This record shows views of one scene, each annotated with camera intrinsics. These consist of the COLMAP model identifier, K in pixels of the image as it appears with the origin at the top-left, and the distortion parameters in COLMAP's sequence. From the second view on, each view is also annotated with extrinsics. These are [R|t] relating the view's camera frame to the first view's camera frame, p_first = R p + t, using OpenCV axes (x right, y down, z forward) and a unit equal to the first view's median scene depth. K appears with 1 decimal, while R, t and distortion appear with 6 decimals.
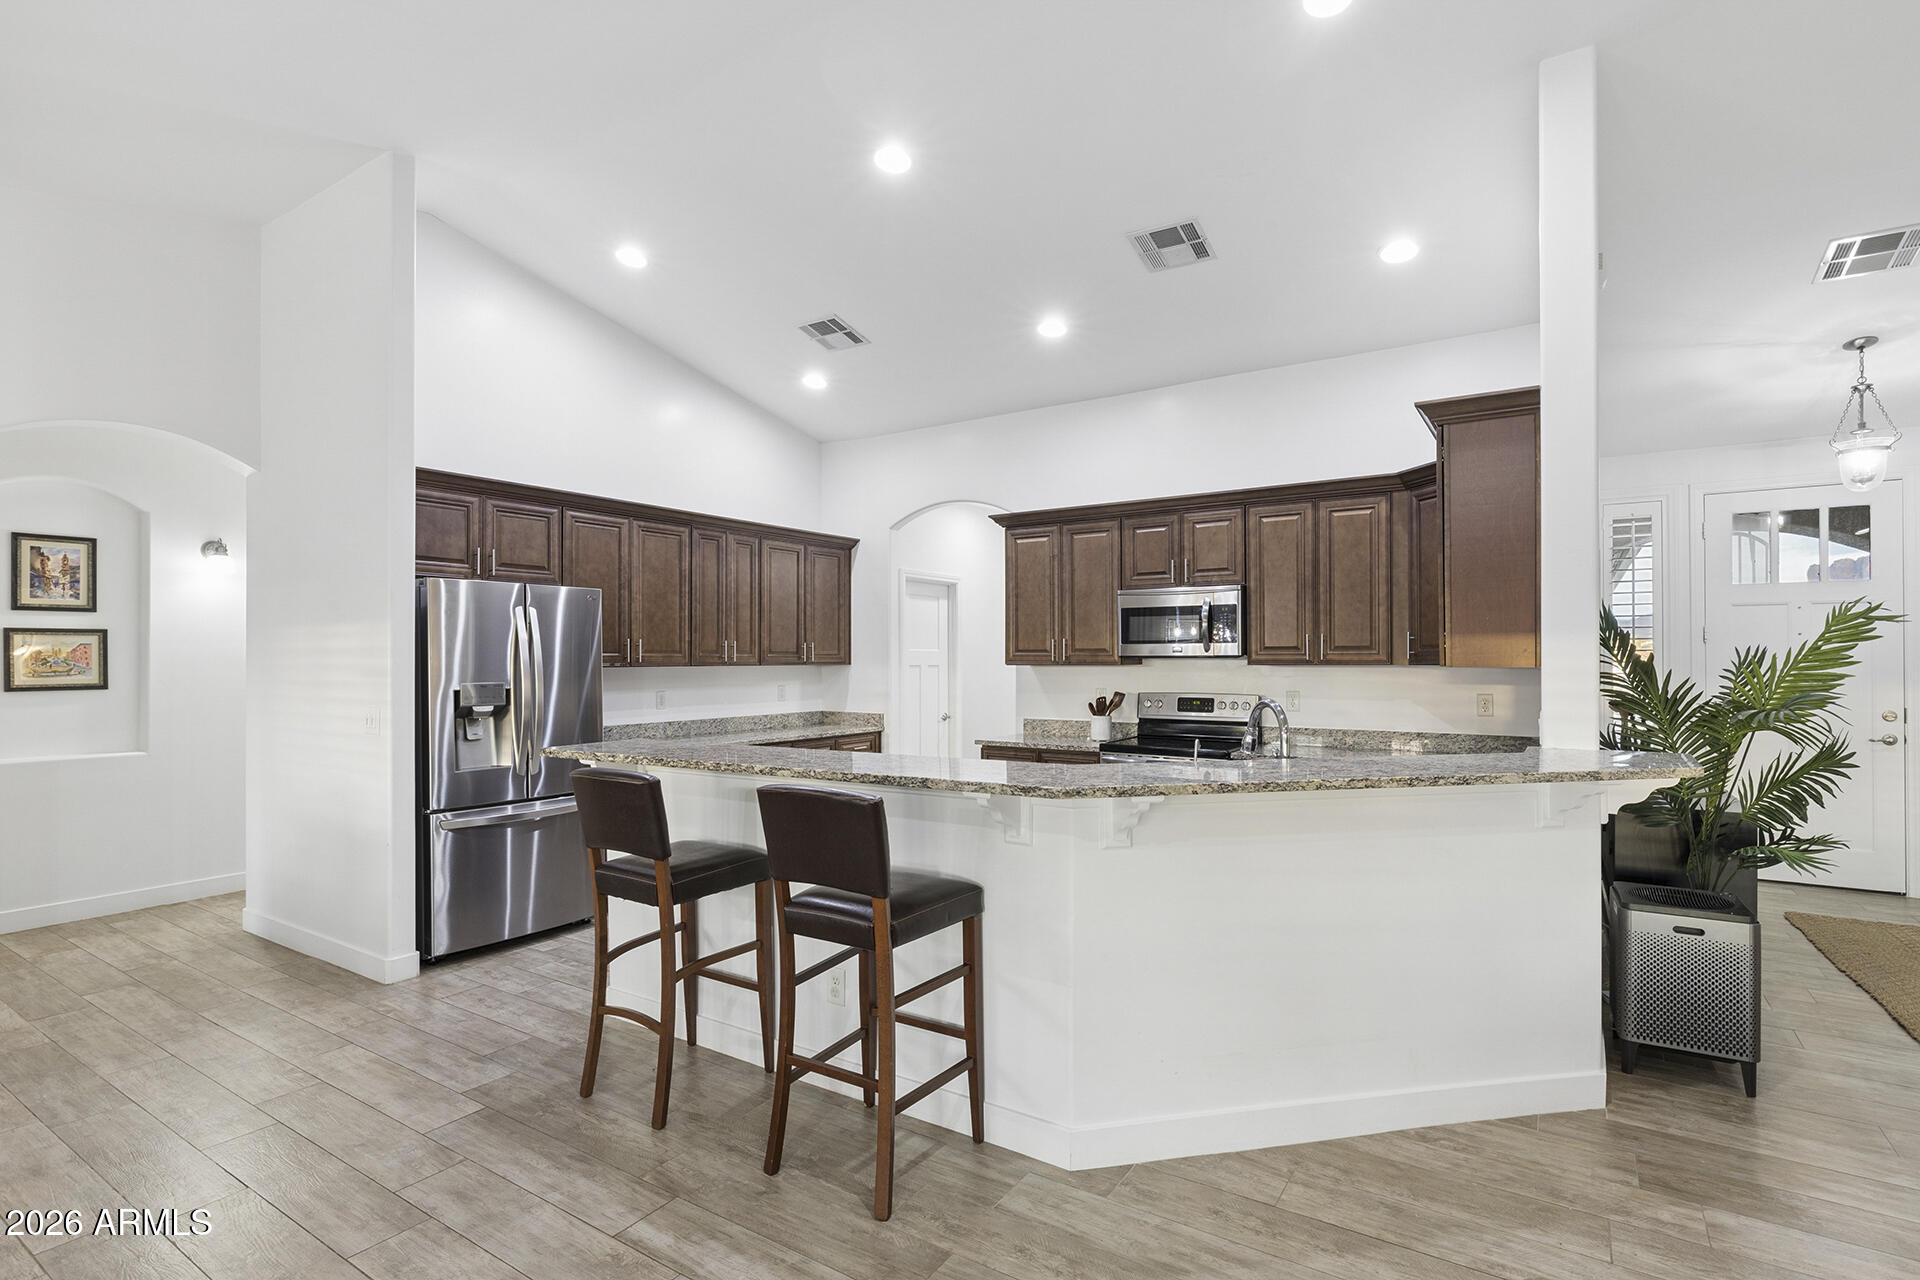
lens RADIAL K [[929.6, 0, 955.7], [0, 929.6, 651.4], [0, 0, 1]] dist [-0.003790, 0.000226]
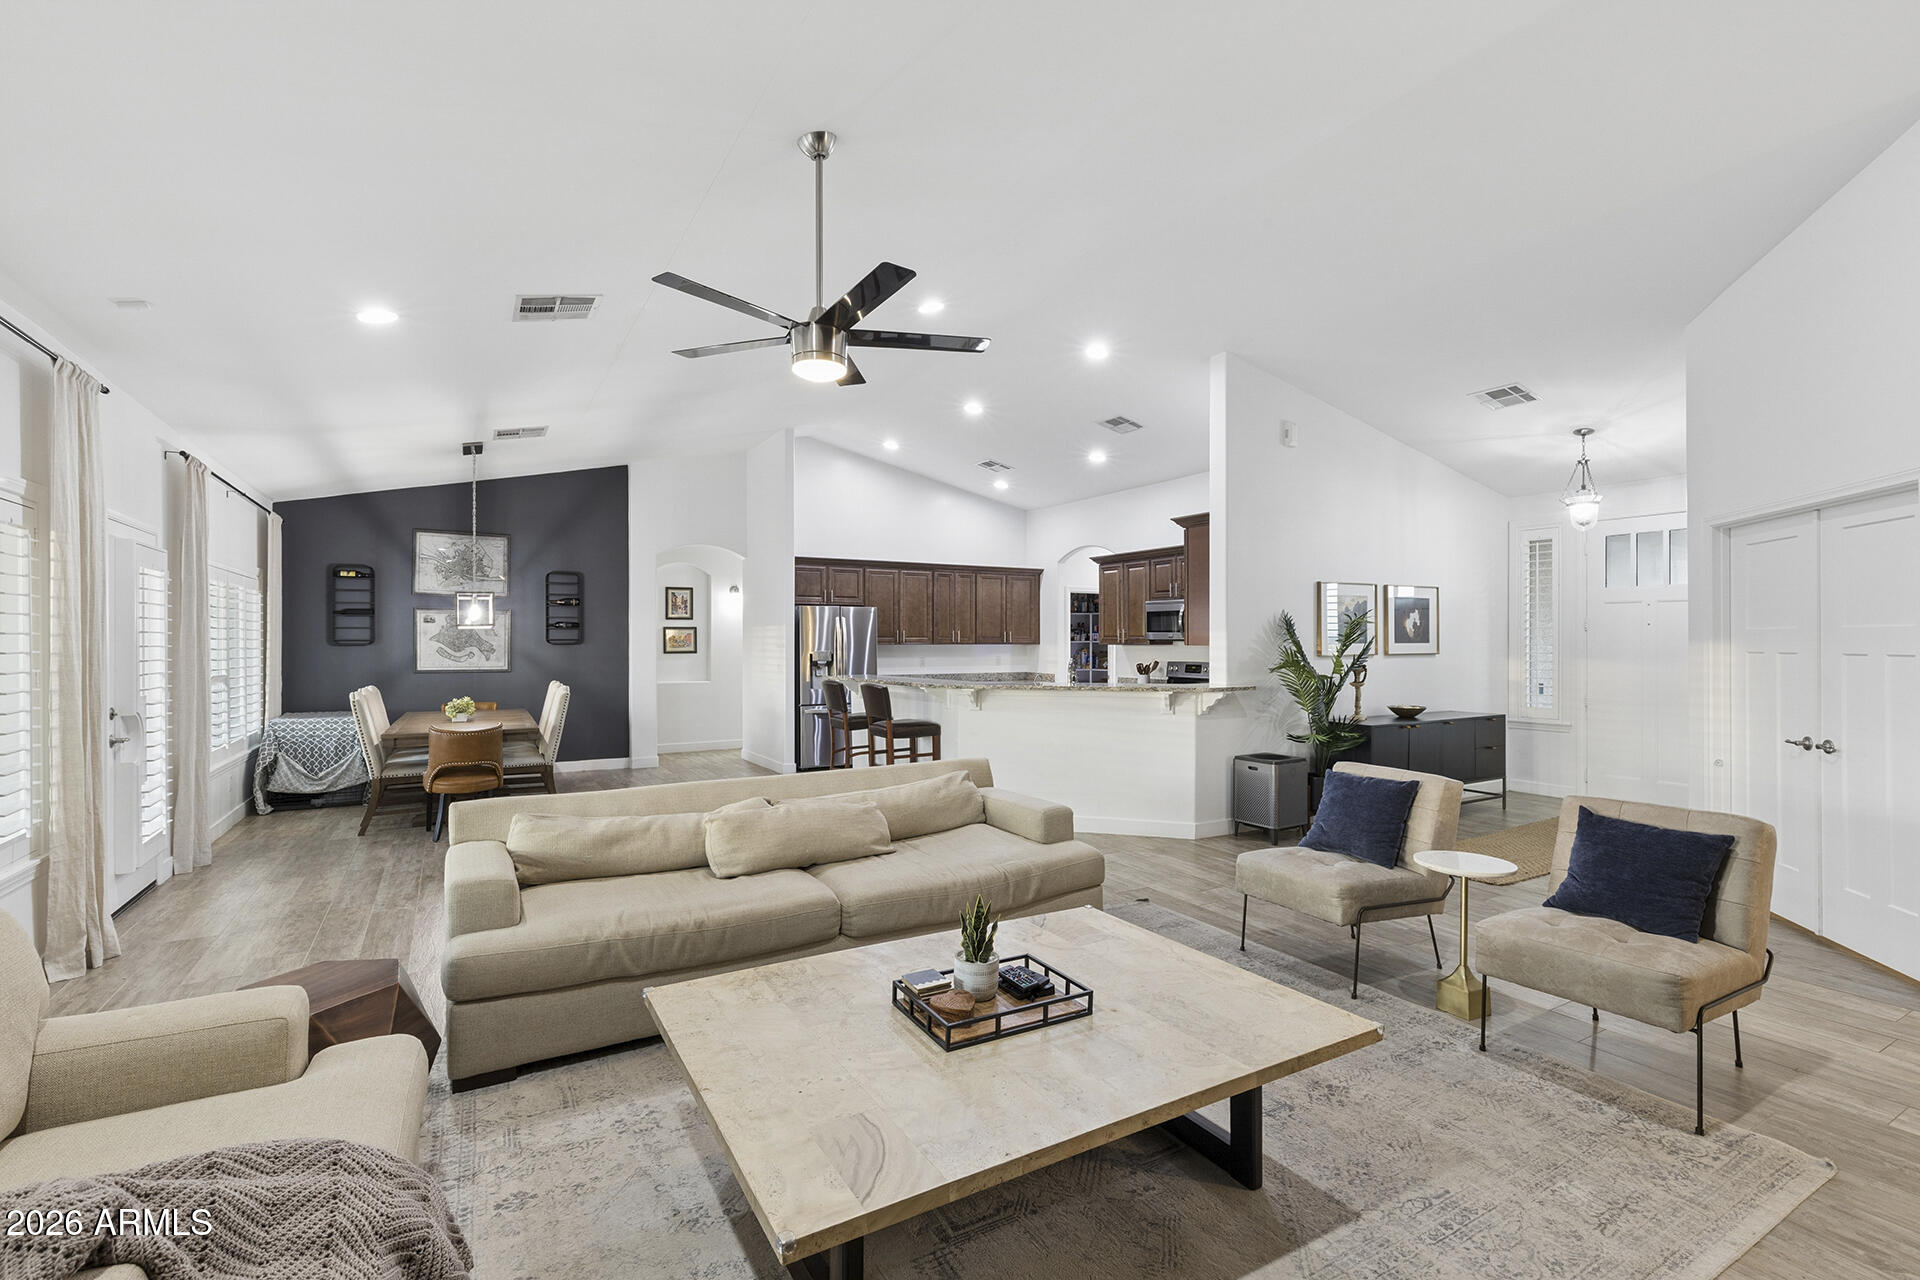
lens RADIAL K [[882.3, 0, 958.4], [0, 882.3, 639.6], [0, 0, 1]] dist [0.000475, 0.000048]
pose [[0.892628, 0.002239, -0.450789, 0.629032], [0.001193, 0.999972, 0.007328, -0.007631], [0.450793, -0.007079, 0.892600, -0.639172]]
